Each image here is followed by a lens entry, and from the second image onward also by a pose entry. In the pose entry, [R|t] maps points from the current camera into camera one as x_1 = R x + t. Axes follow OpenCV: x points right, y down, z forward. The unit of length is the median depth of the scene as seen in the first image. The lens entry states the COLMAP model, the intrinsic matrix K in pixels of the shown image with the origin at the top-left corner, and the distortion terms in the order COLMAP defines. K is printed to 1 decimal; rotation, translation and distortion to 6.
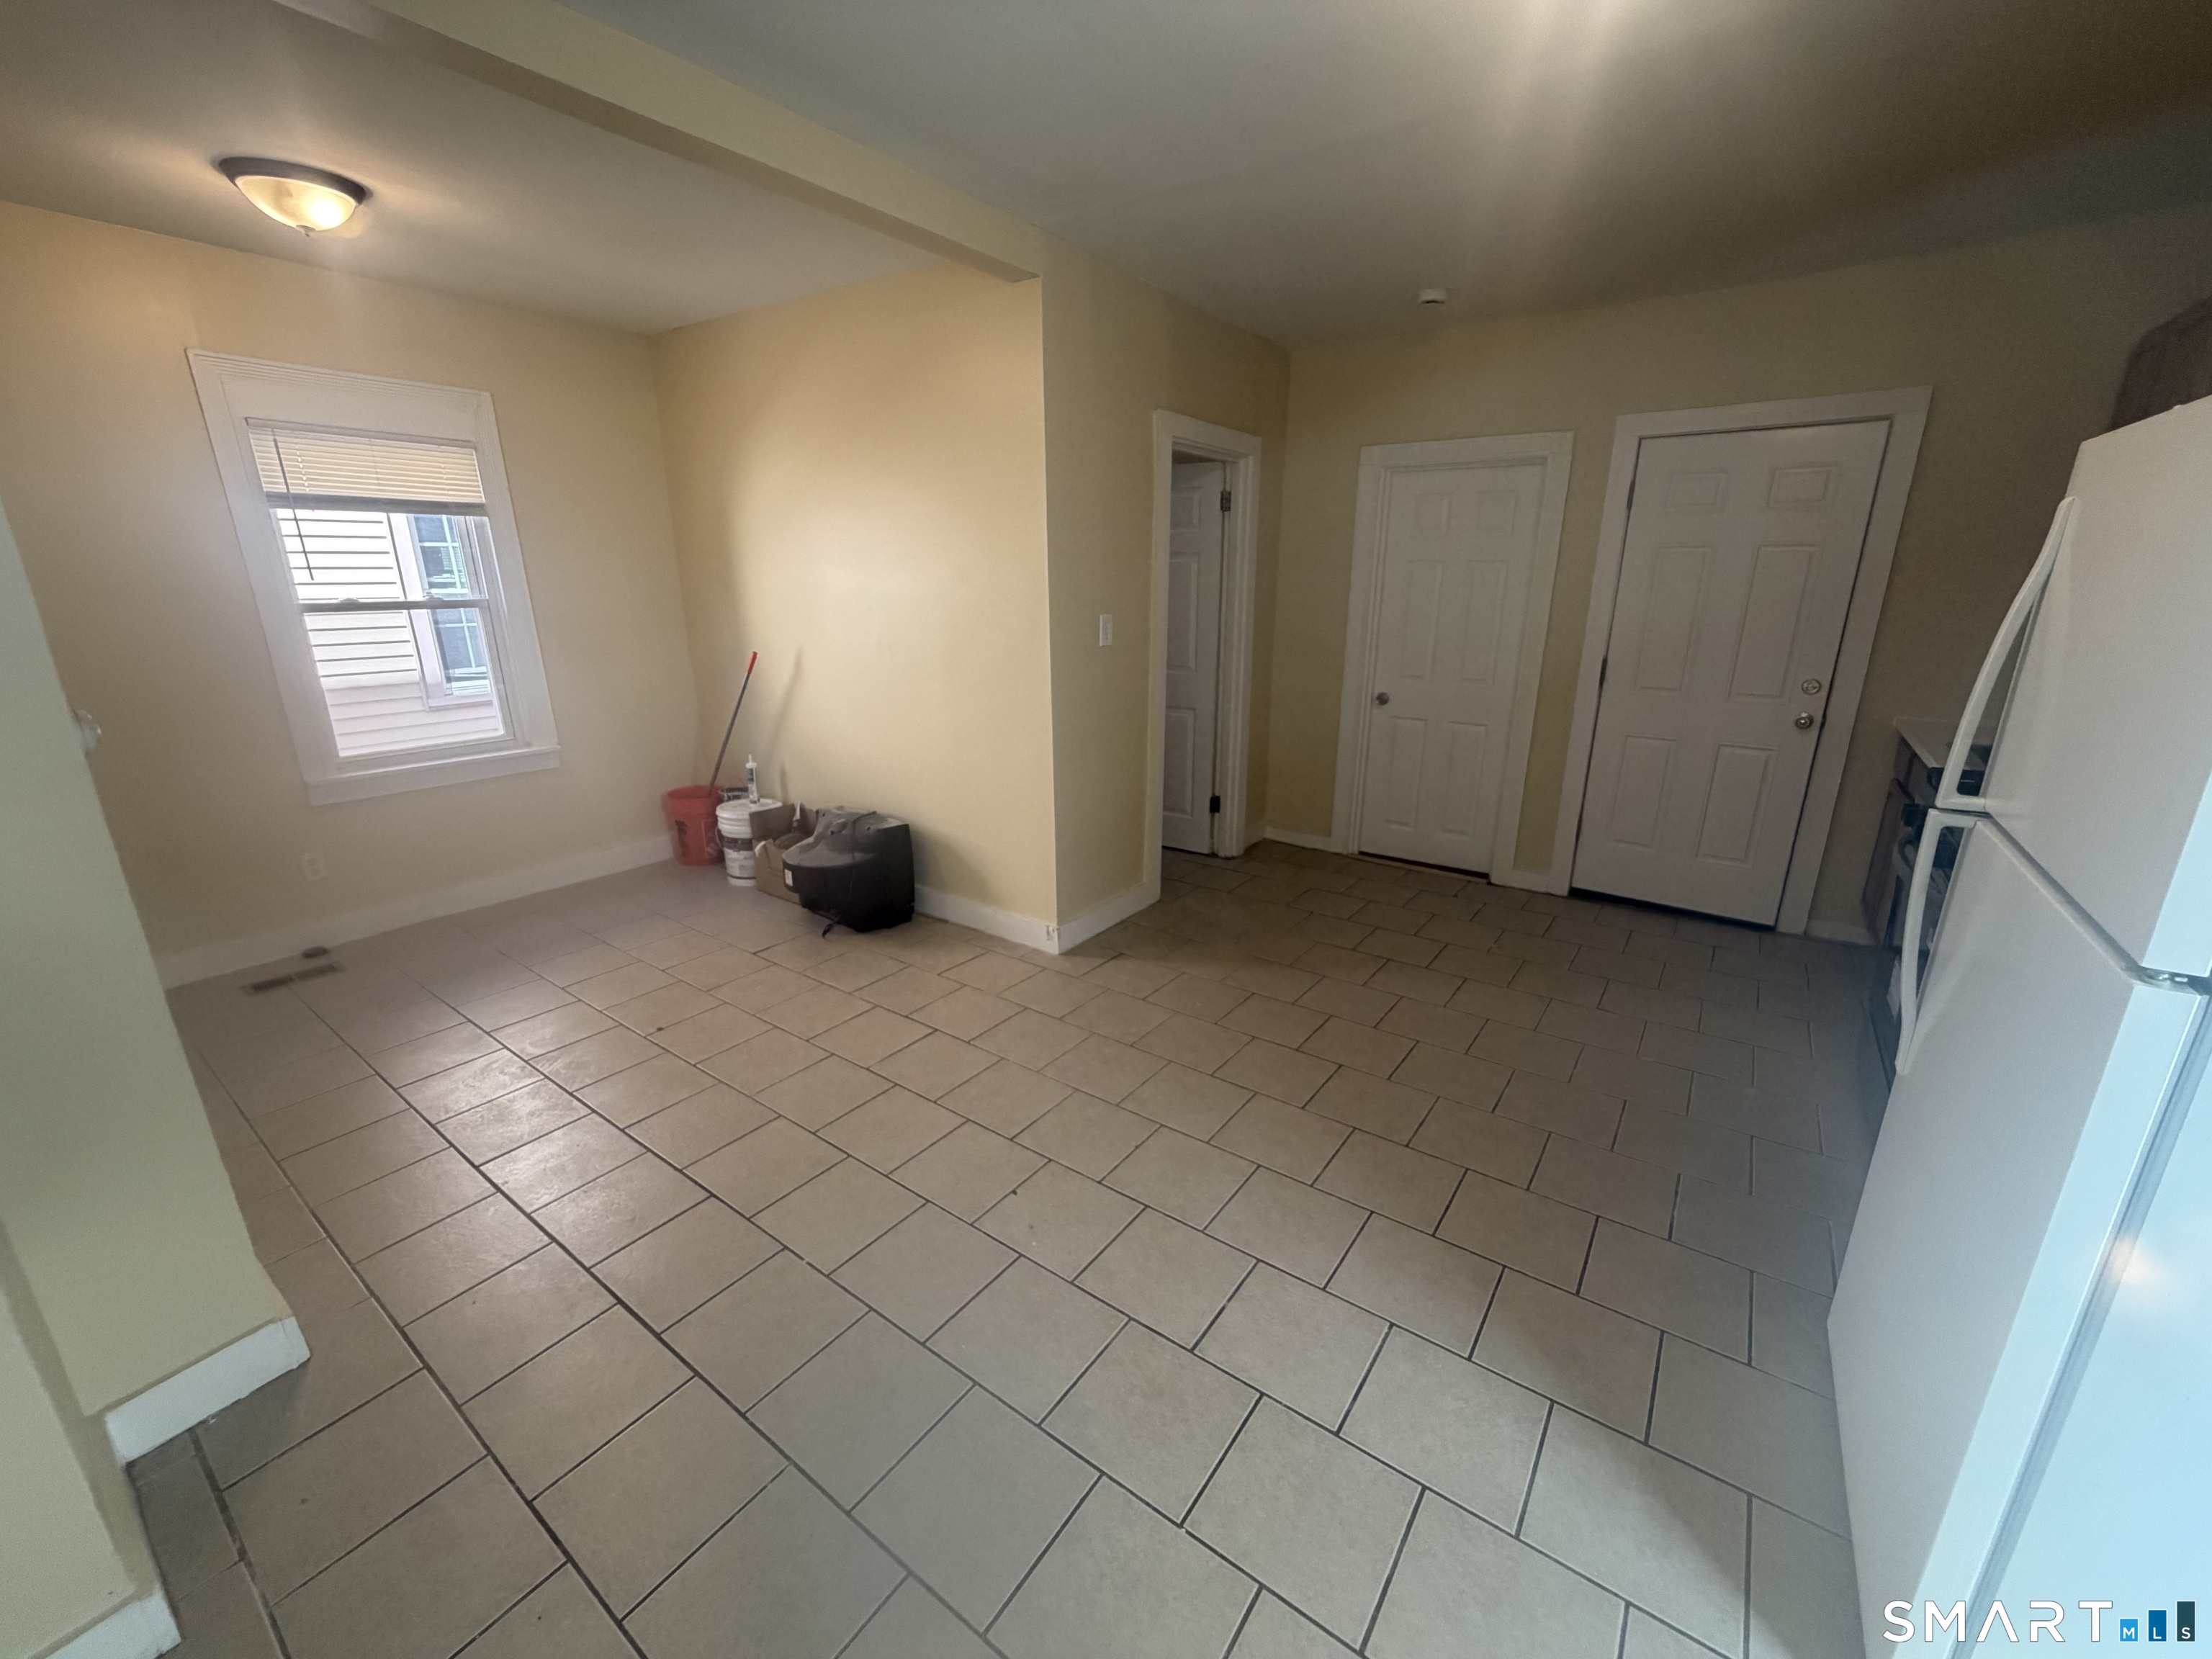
lens RADIAL K [[885.2, 0, 1104.8], [0, 885.2, 830.9], [0, 0, 1]] dist [-0.000213, -0.000330]
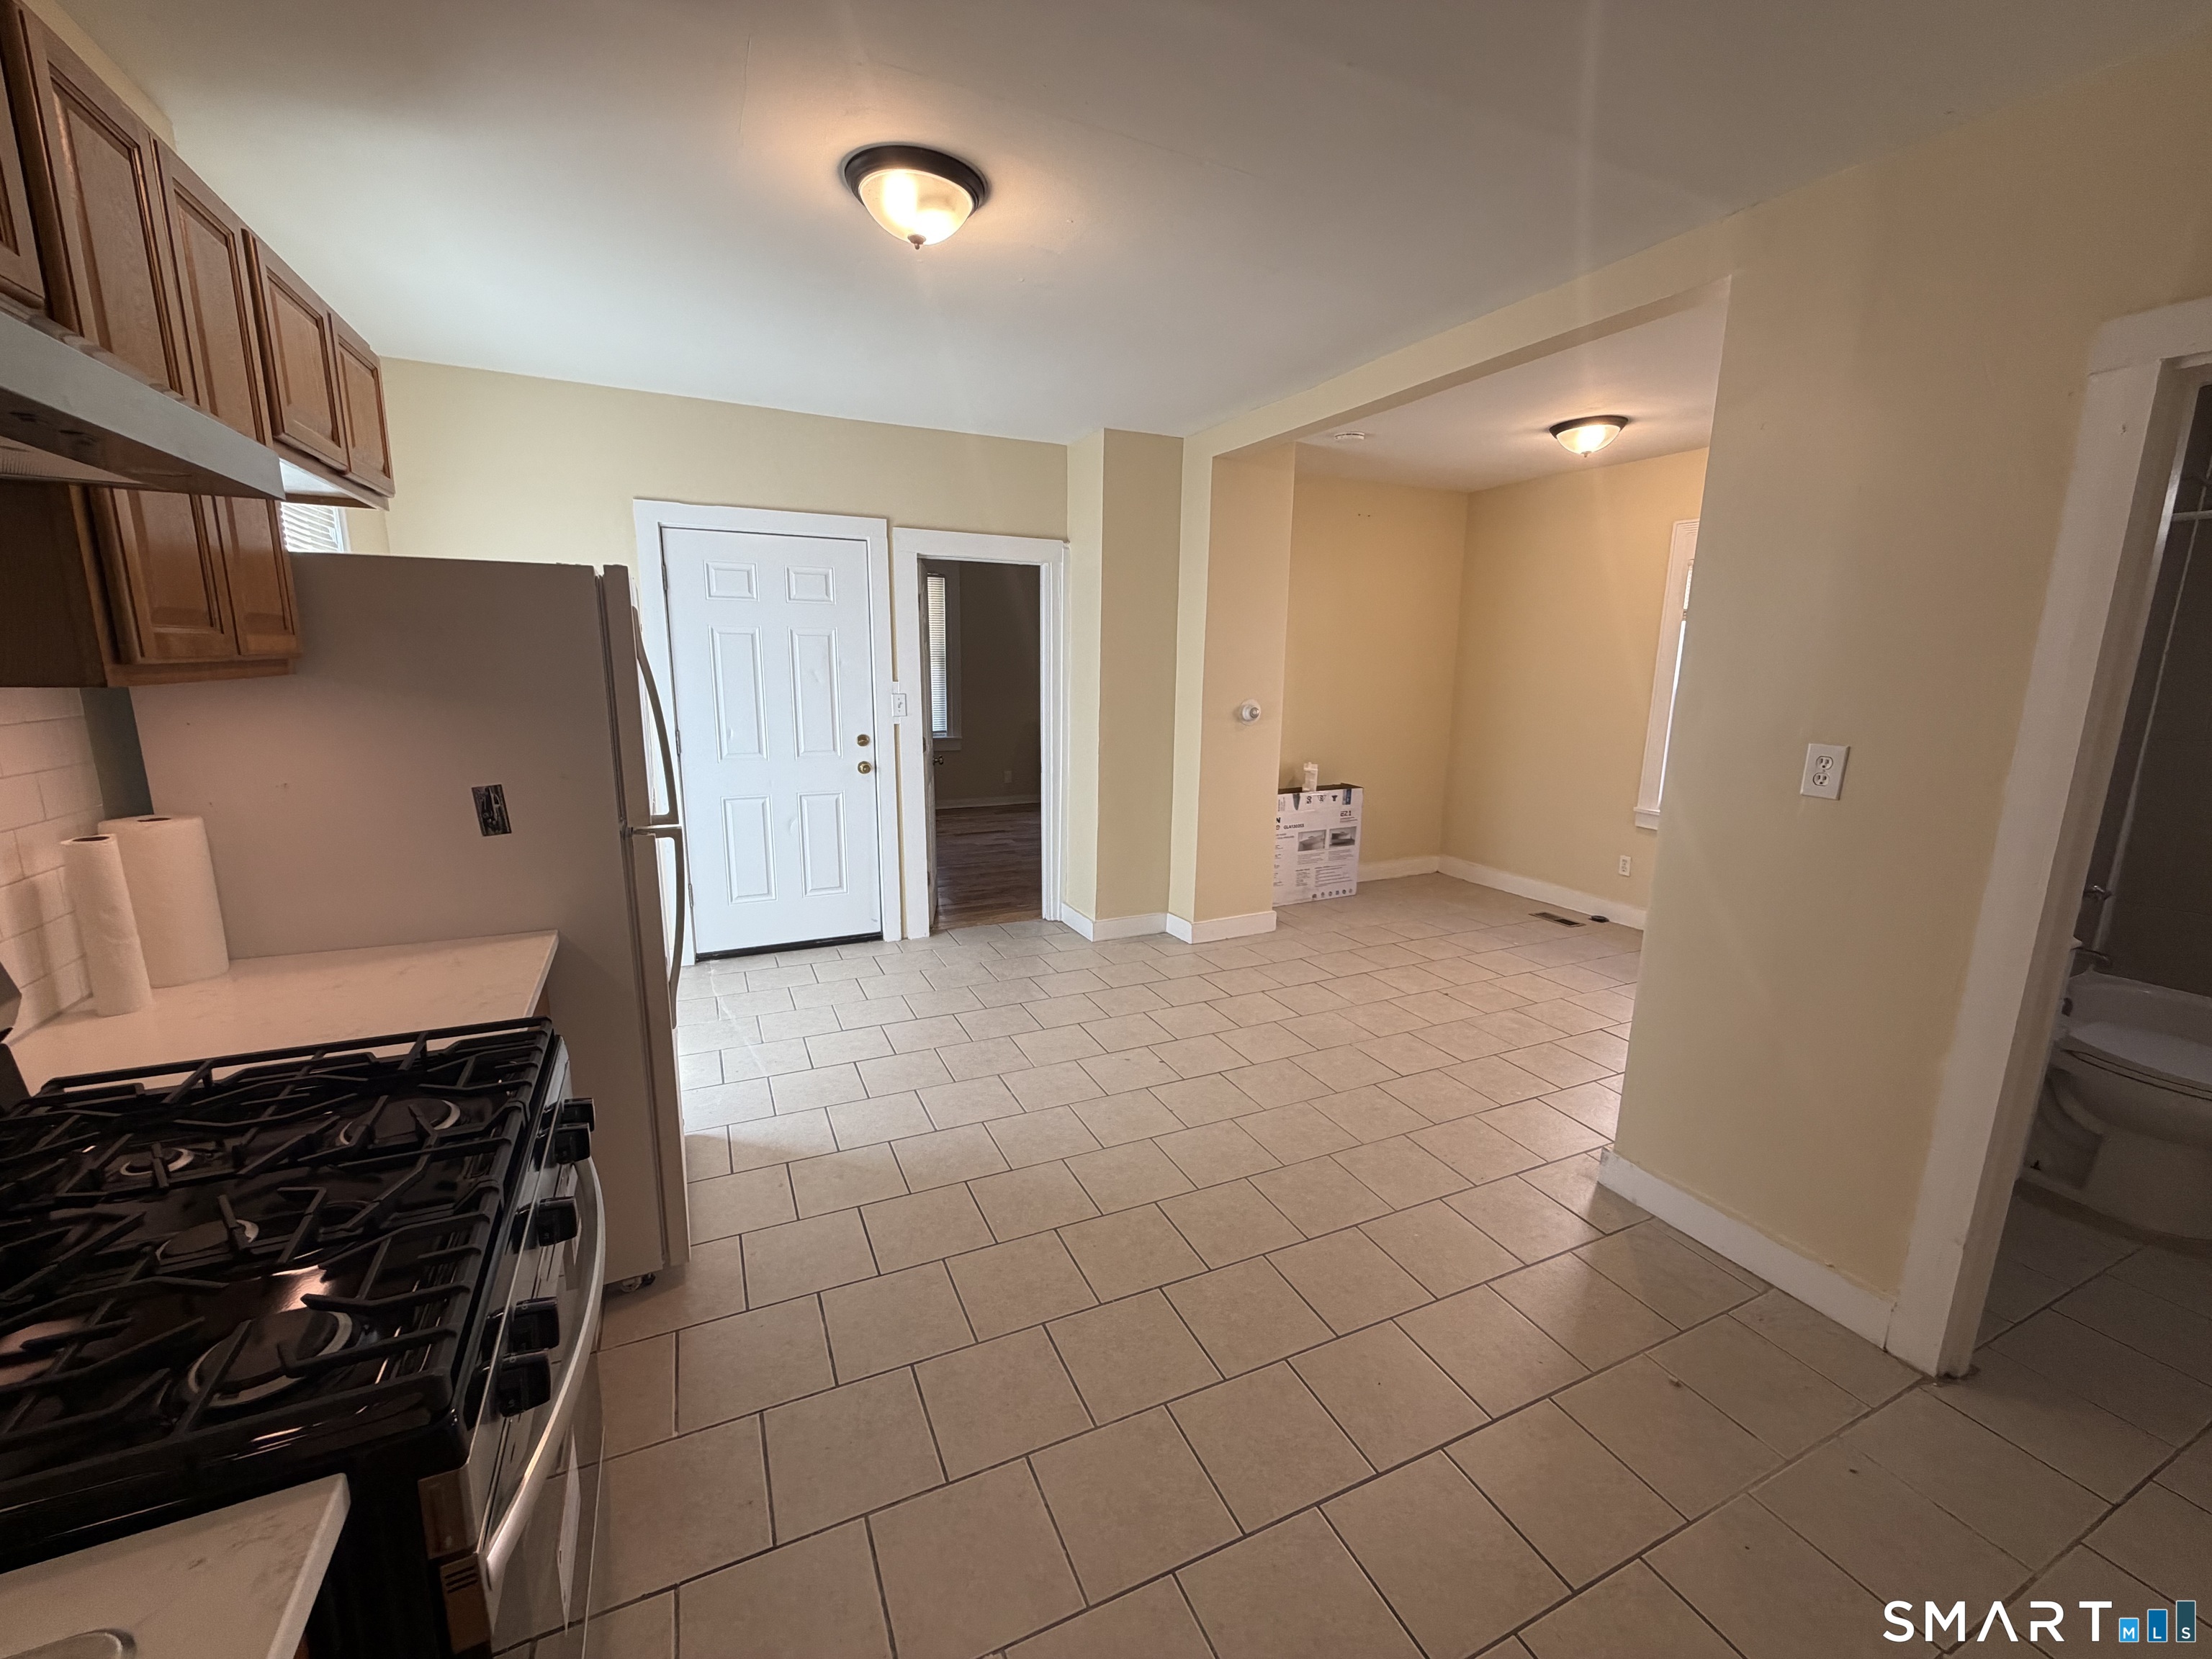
lens RADIAL K [[885.2, 0, 1104.8], [0, 885.2, 830.9], [0, 0, 1]] dist [-0.000213, -0.000330]
pose [[-0.486150, 0.168157, -0.857544, 0.676708], [-0.262564, 0.907862, 0.326874, -0.238955], [0.833498, 0.384070, -0.397205, 0.790760]]
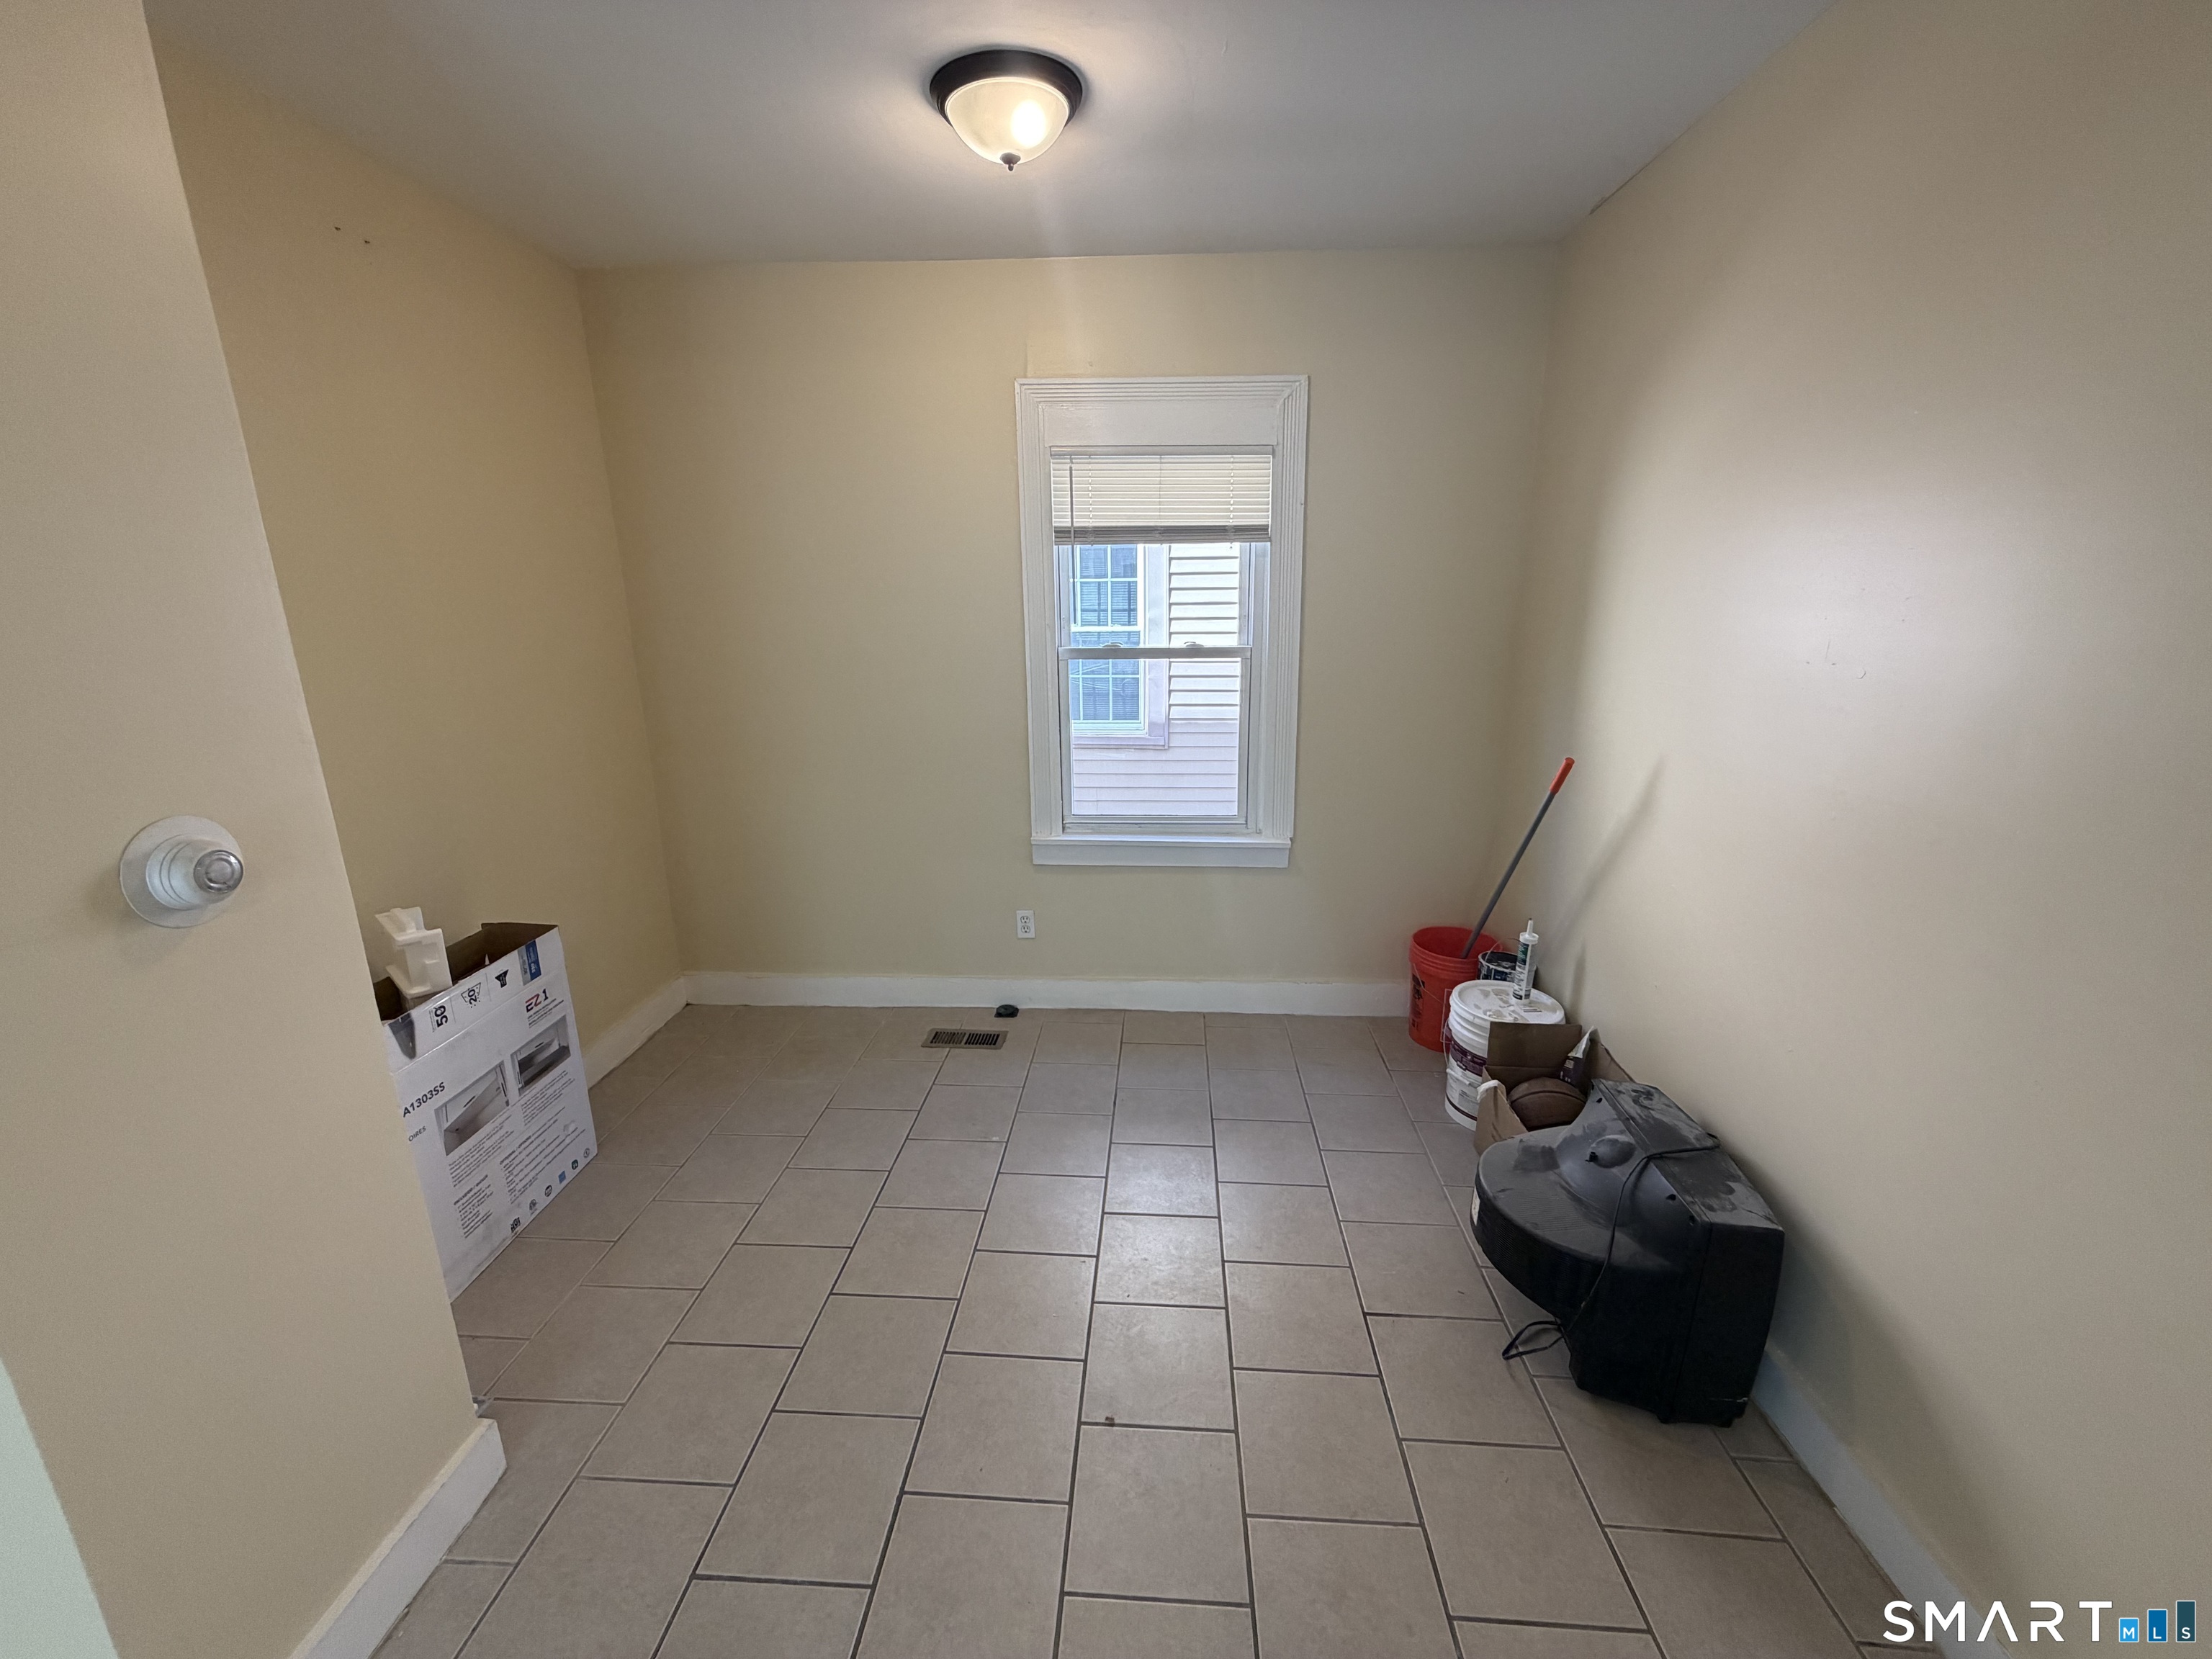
lens RADIAL K [[878.9, 0, 1110.1], [0, 878.9, 834.1], [0, 0, 1]] dist [-0.001664, -0.000174]
pose [[0.537179, 0.210570, -0.816762, -0.096576], [-0.235658, 0.967243, 0.094375, -0.150587], [0.809879, 0.141780, 0.569205, 0.492084]]
